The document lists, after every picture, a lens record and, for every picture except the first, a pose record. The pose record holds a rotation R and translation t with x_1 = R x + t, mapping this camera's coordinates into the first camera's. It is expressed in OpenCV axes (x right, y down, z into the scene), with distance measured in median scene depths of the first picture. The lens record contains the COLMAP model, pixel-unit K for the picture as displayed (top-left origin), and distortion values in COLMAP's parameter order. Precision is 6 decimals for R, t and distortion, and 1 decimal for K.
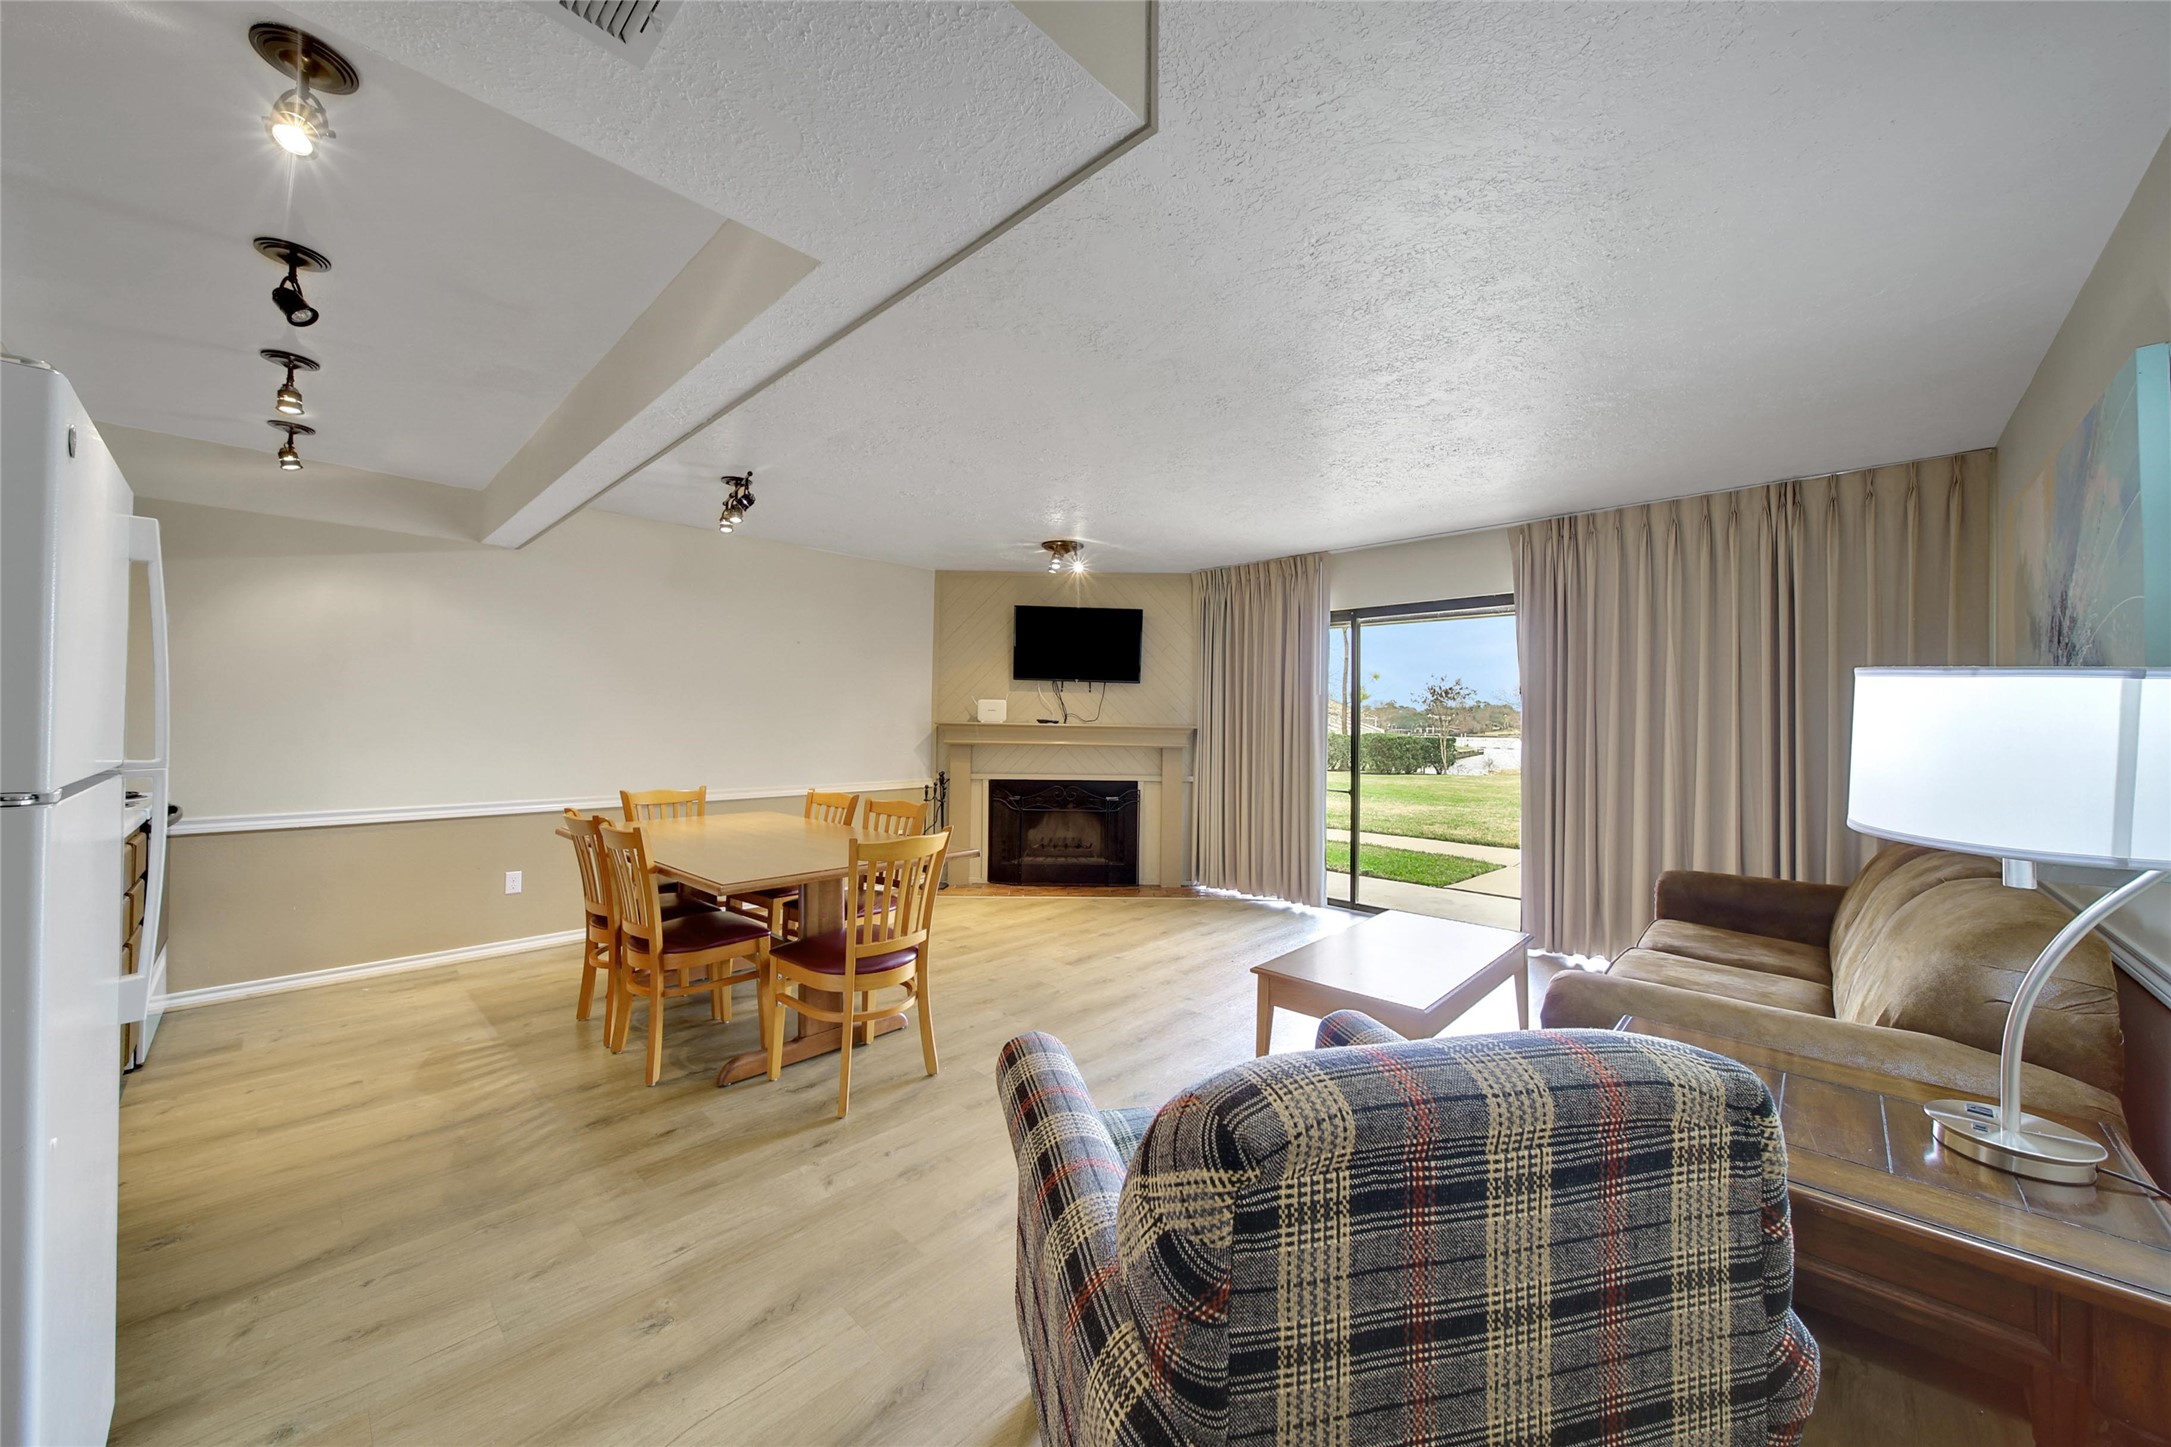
lens RADIAL K [[779.1, 0, 1089.2], [0, 779.1, 711.8], [0, 0, 1]] dist [-0.009387, -0.000002]
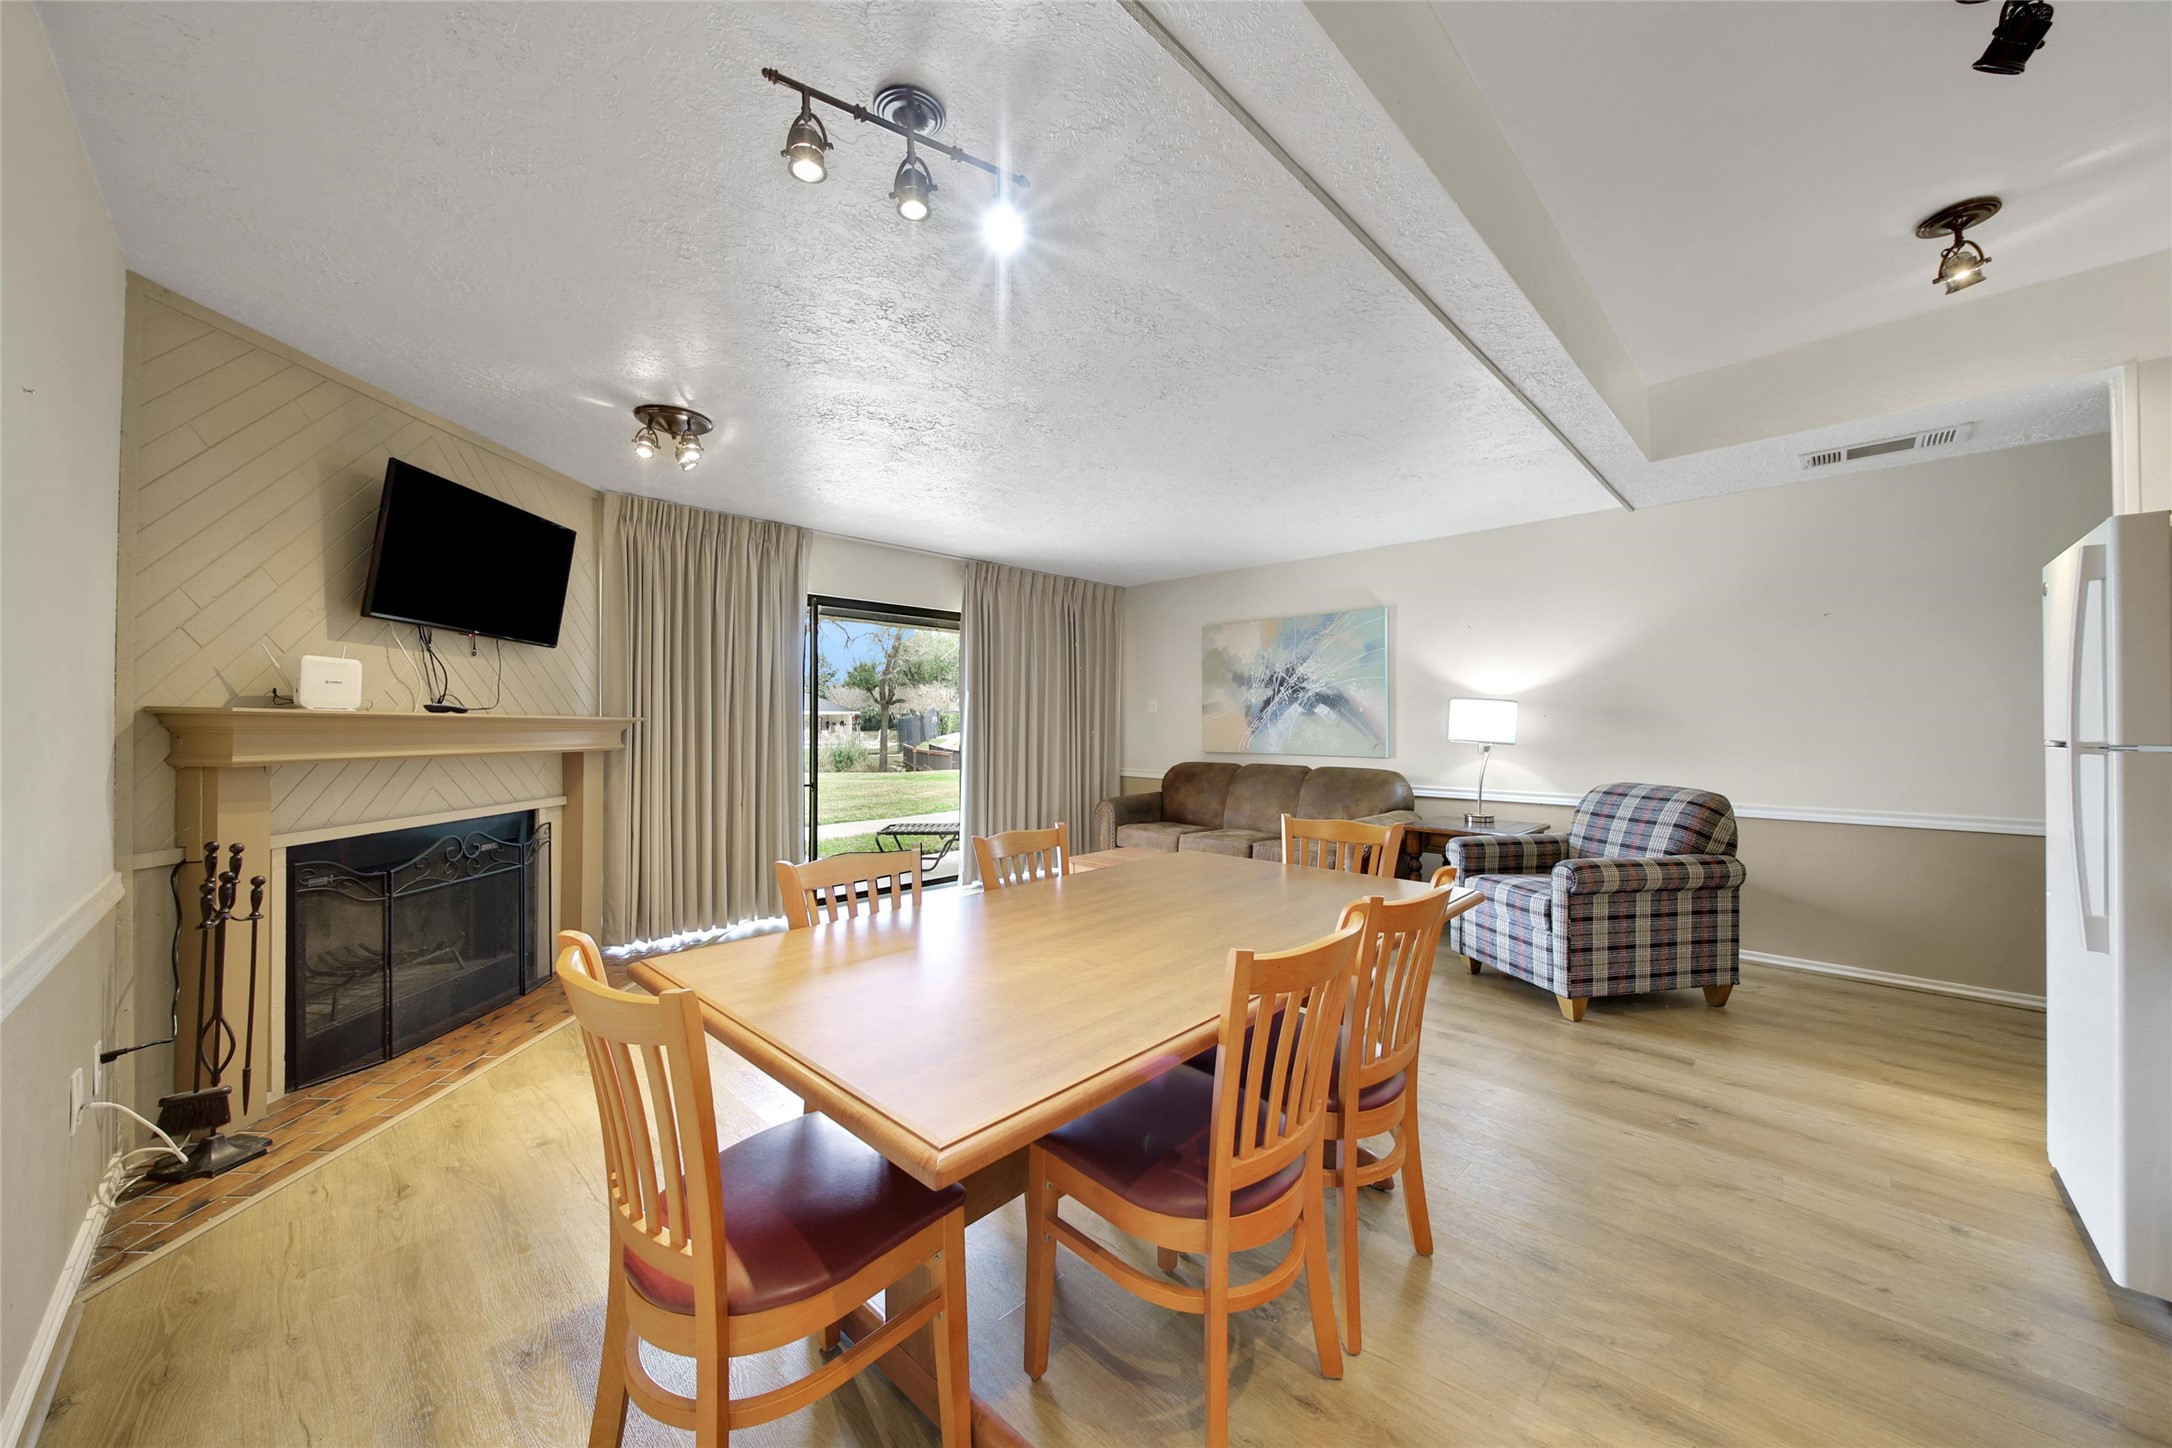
lens RADIAL K [[787.4, 0, 1088.6], [0, 787.4, 712.2], [0, 0, 1]] dist [-0.000351, -0.000175]
pose [[0.009657, 0.004371, 0.999944, -0.631834], [-0.012768, 0.999909, -0.004247, 0.013181], [-0.999872, -0.012726, 0.009712, 0.651745]]
